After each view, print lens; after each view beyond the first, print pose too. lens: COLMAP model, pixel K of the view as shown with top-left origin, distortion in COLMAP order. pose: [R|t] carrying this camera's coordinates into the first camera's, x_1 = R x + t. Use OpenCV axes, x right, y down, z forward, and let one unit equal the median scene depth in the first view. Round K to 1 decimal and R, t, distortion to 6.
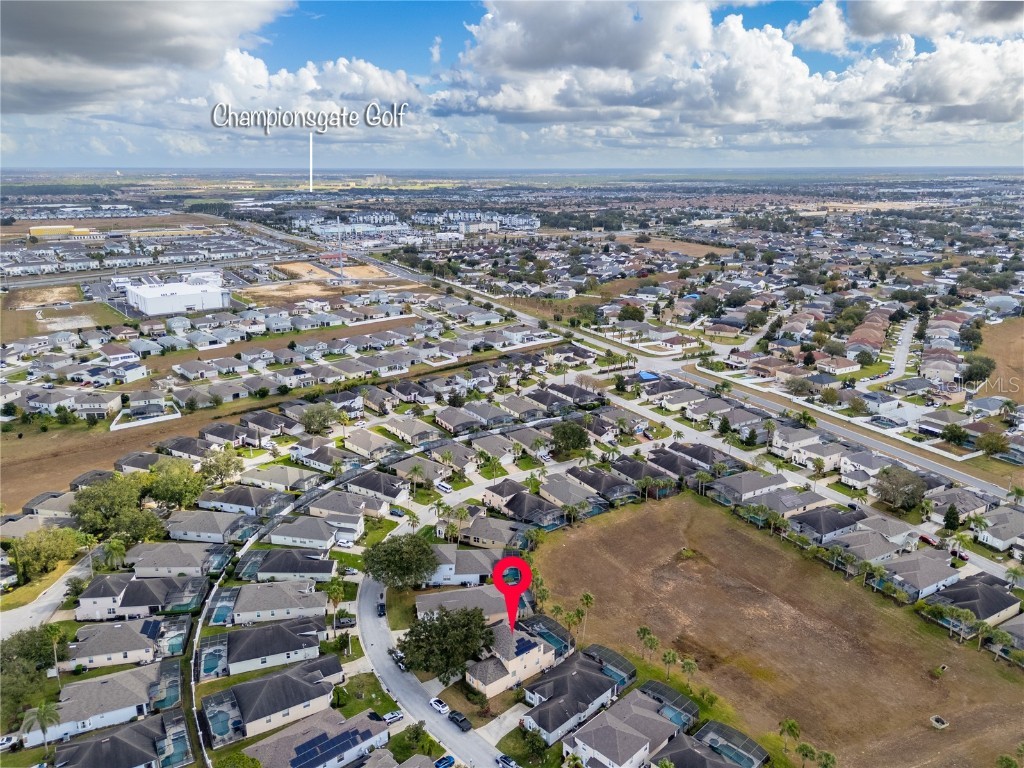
lens RADIAL K [[785.1, 0, 512.0], [0, 785.1, 384.0], [0, 0, 1]] dist [0.057422, -0.001207]
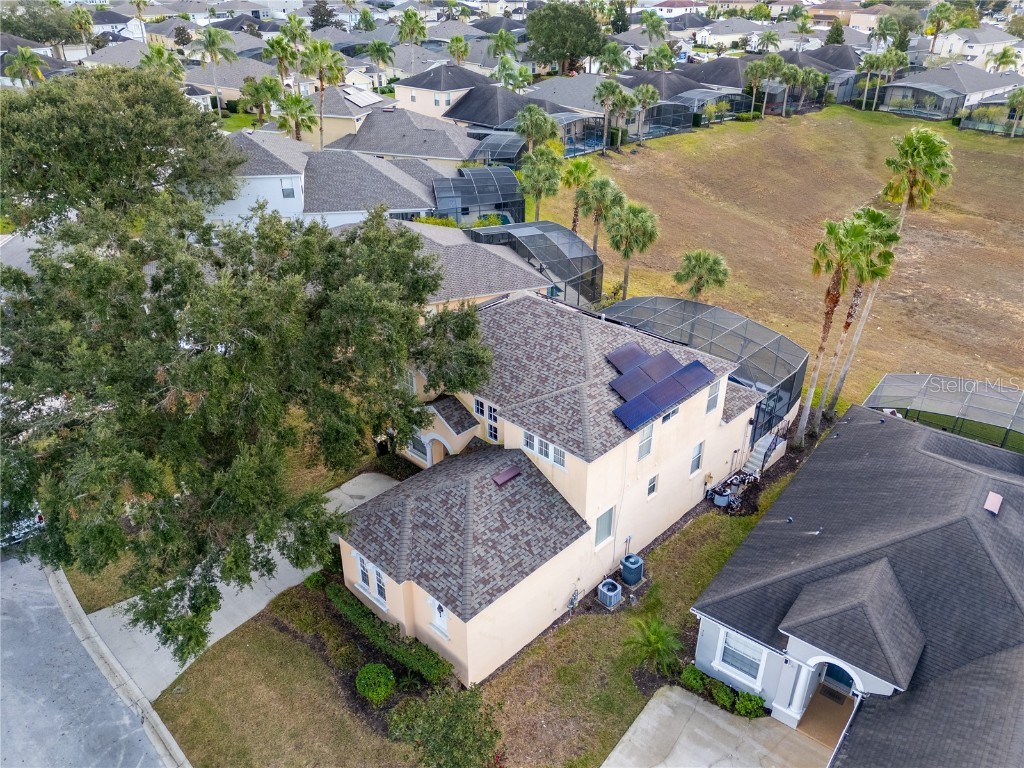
lens RADIAL K [[785.1, 0, 512.0], [0, 785.1, 384.0], [0, 0, 1]] dist [0.057422, -0.001207]
pose [[0.992994, -0.056279, 0.103906, -0.036079], [0.033296, 0.976931, 0.210943, 0.292808], [-0.113380, -0.206006, 0.971960, 0.825934]]
